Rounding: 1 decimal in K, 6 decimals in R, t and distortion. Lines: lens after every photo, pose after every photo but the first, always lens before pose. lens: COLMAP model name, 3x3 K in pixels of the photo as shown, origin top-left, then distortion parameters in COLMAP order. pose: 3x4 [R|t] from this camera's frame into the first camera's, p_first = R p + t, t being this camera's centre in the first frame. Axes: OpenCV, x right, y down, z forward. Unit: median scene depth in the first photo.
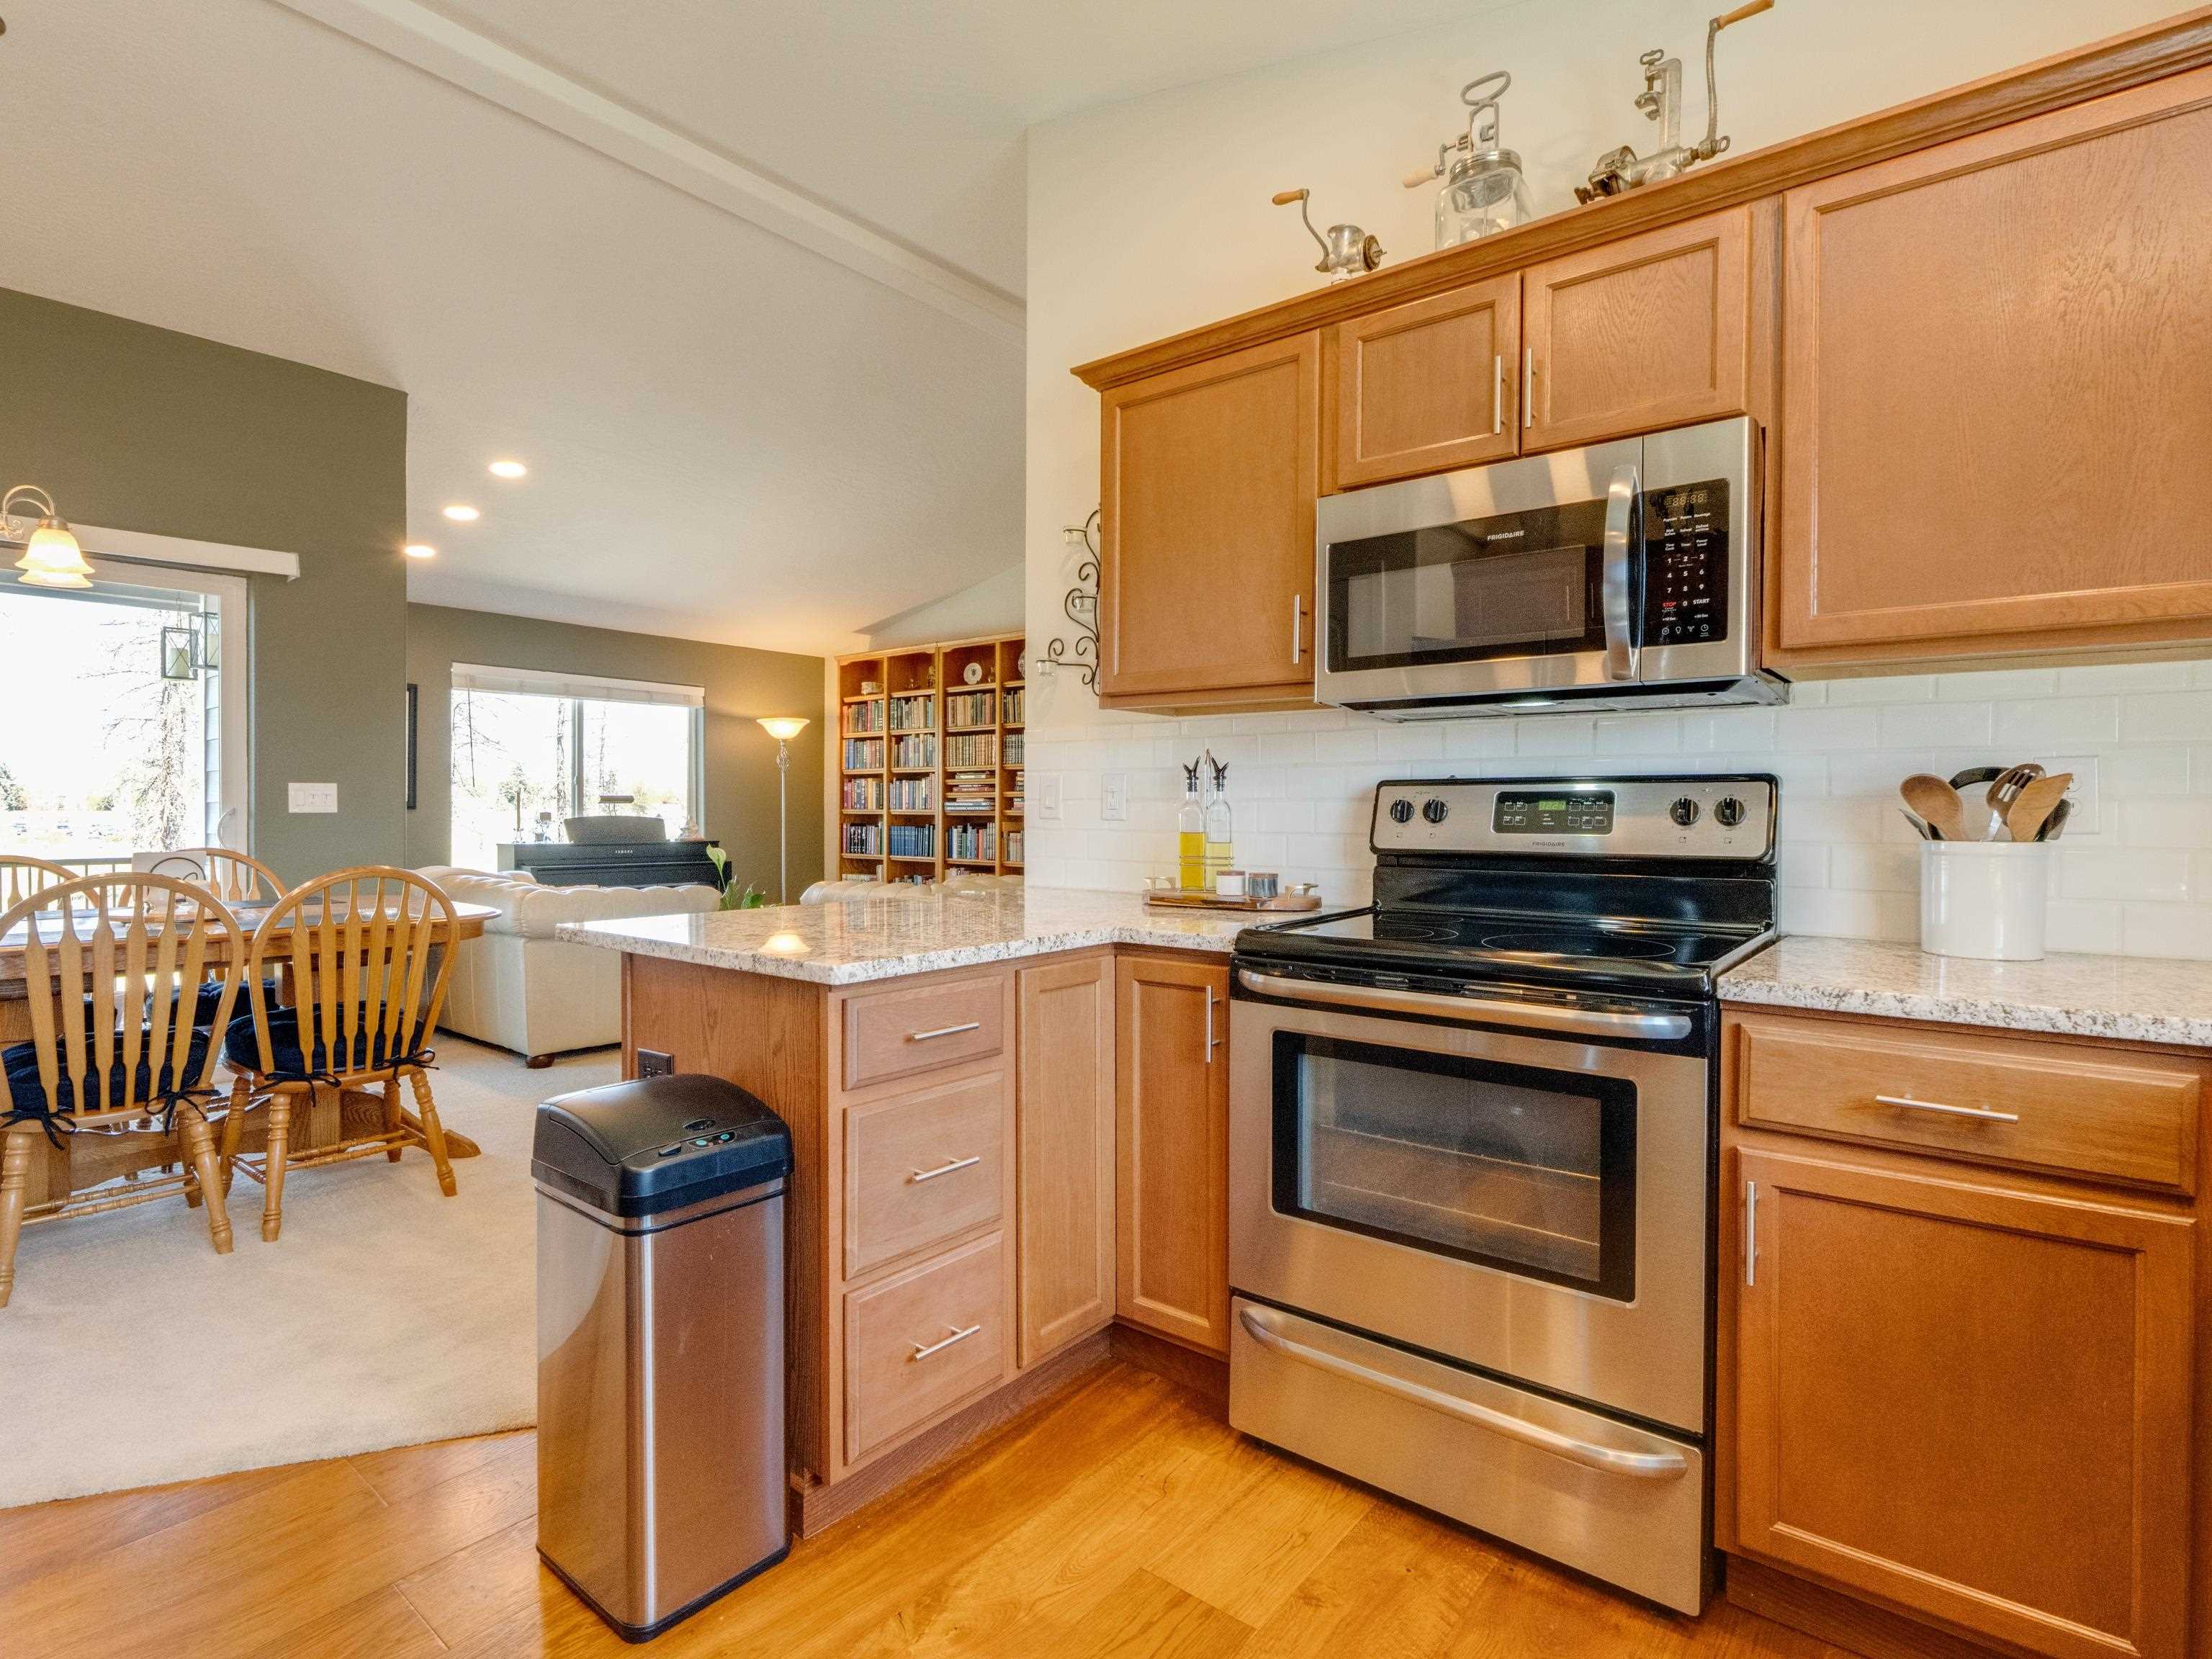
lens RADIAL K [[1101.7, 0, 1106.8], [0, 1101.7, 817.7], [0, 0, 1]] dist [-0.009056, -0.000550]
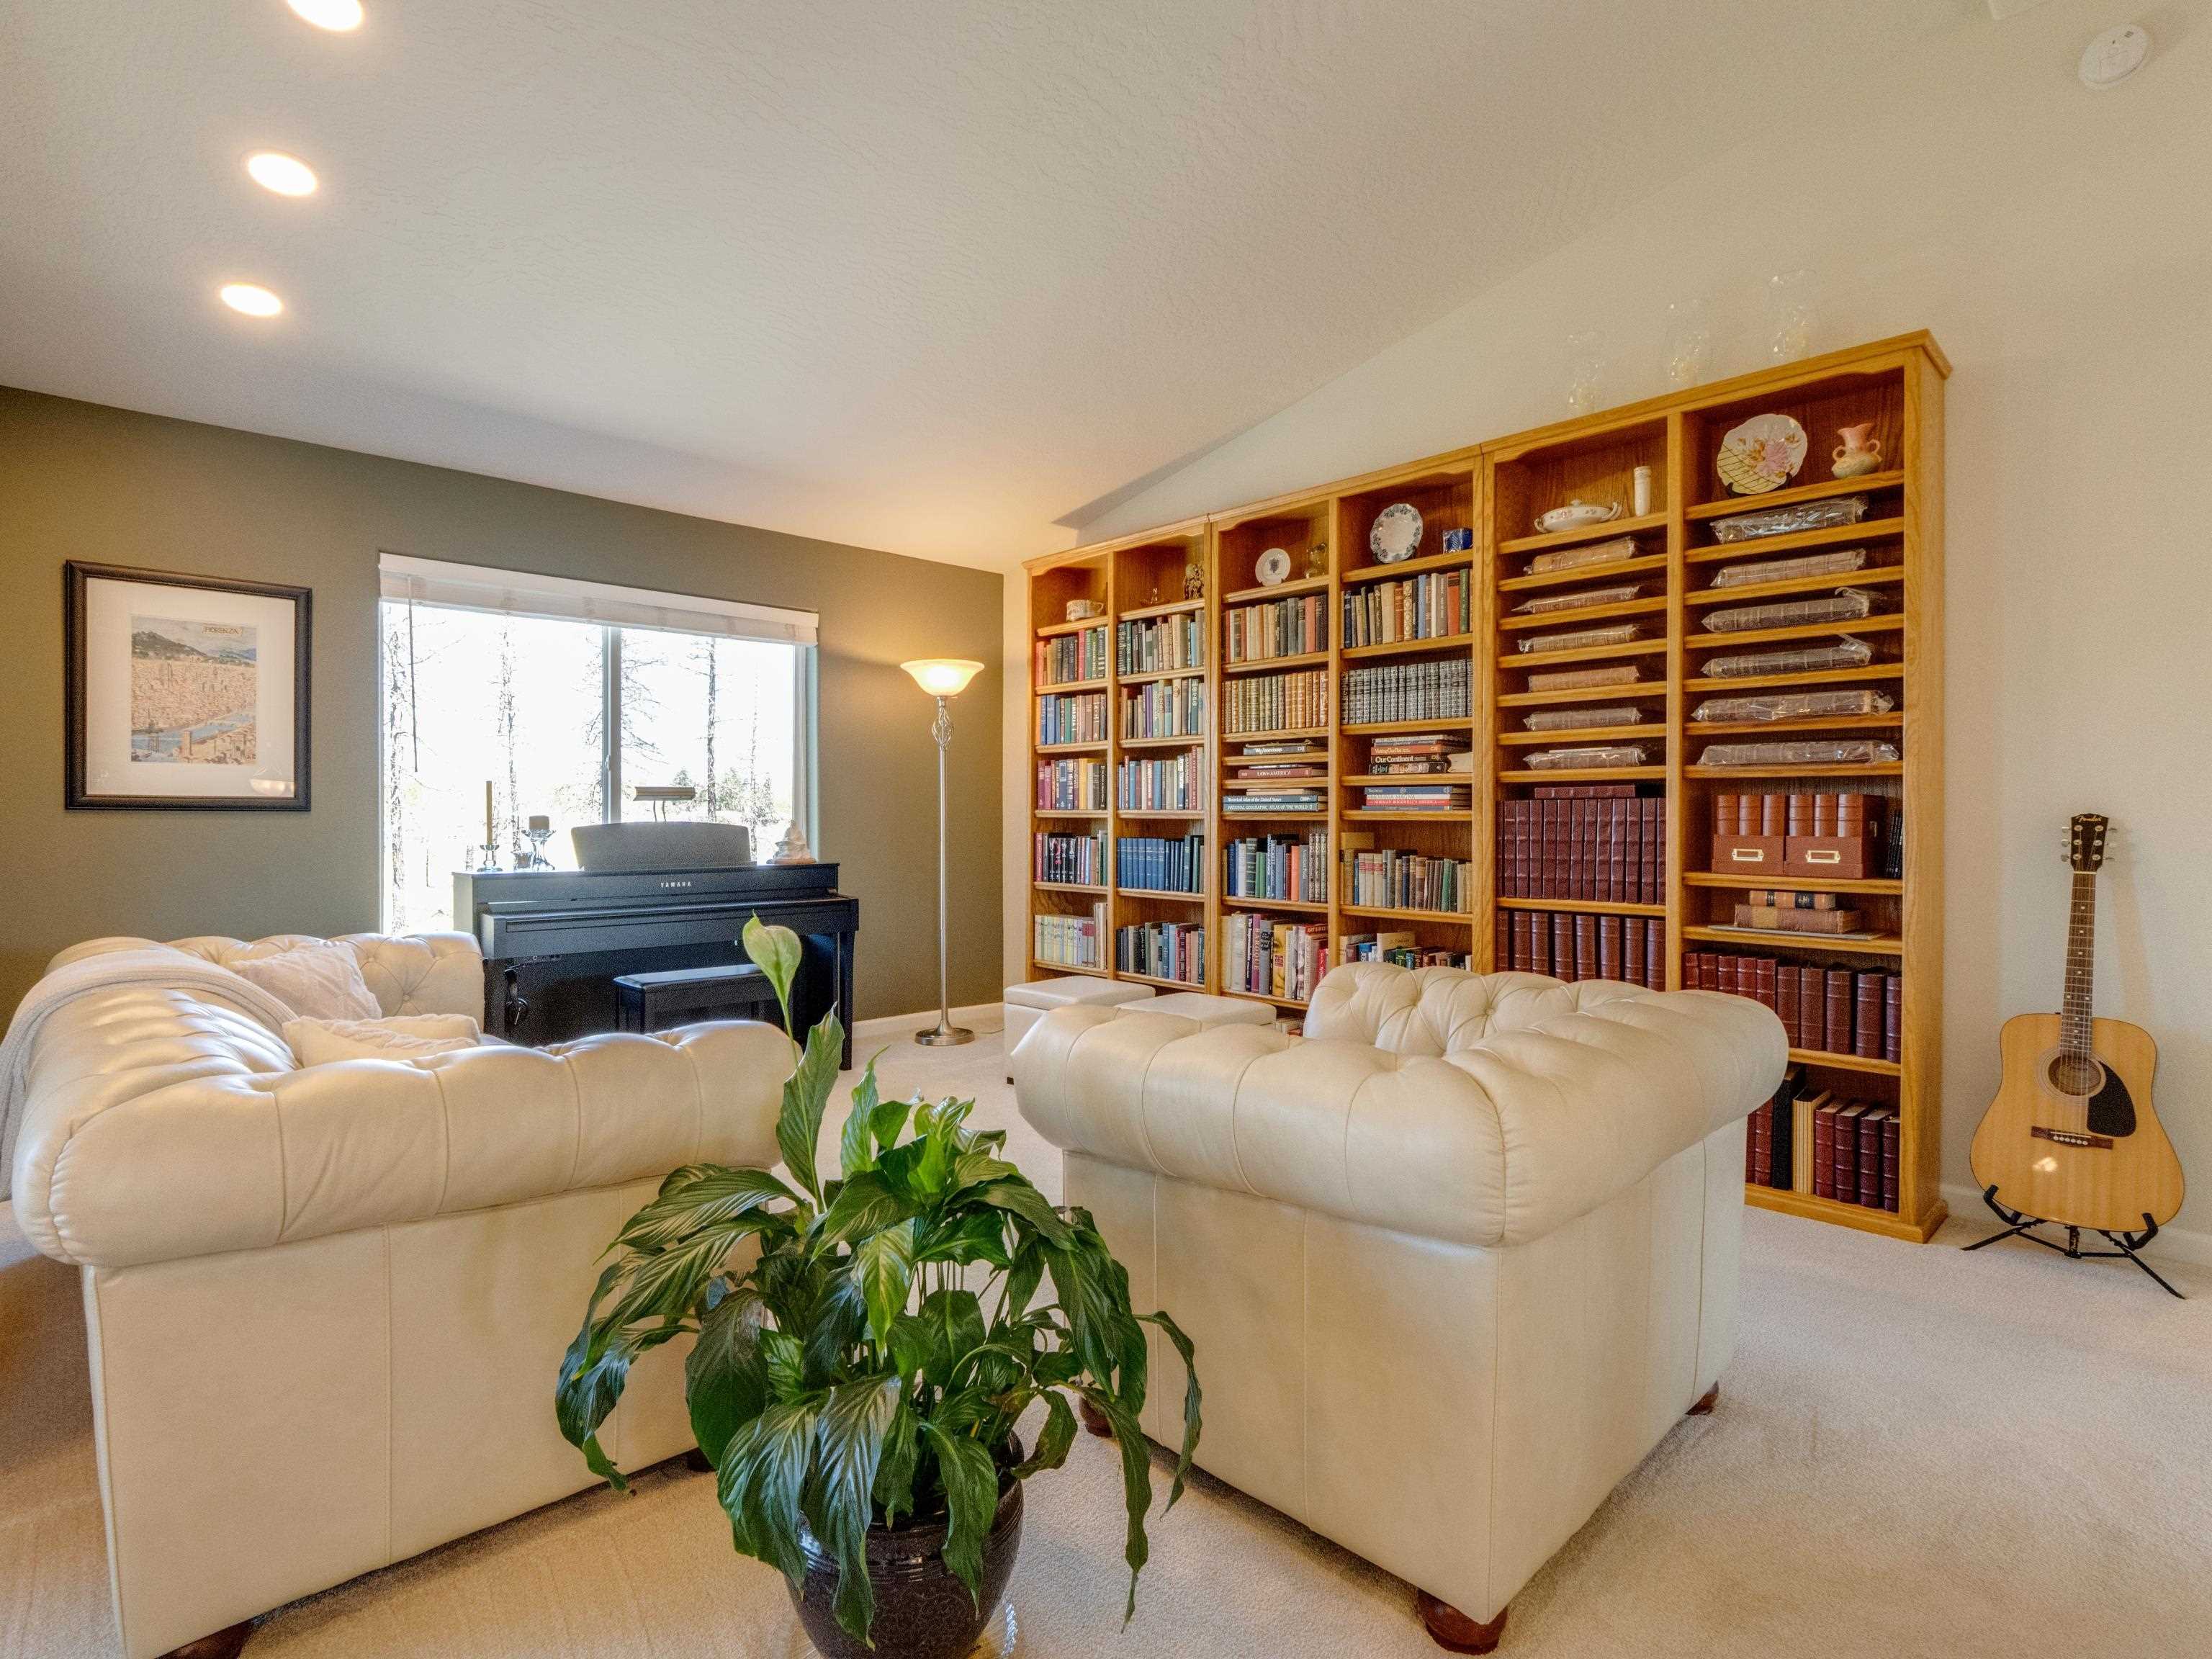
lens RADIAL K [[1158.8, 0, 1091.4], [0, 1158.8, 826.4], [0, 0, 1]] dist [-0.000119, -0.002692]
pose [[0.989661, -0.001191, -0.143421, -0.125669], [0.002135, 0.999977, 0.006426, -0.002808], [0.143410, -0.006666, 0.989641, 0.392728]]
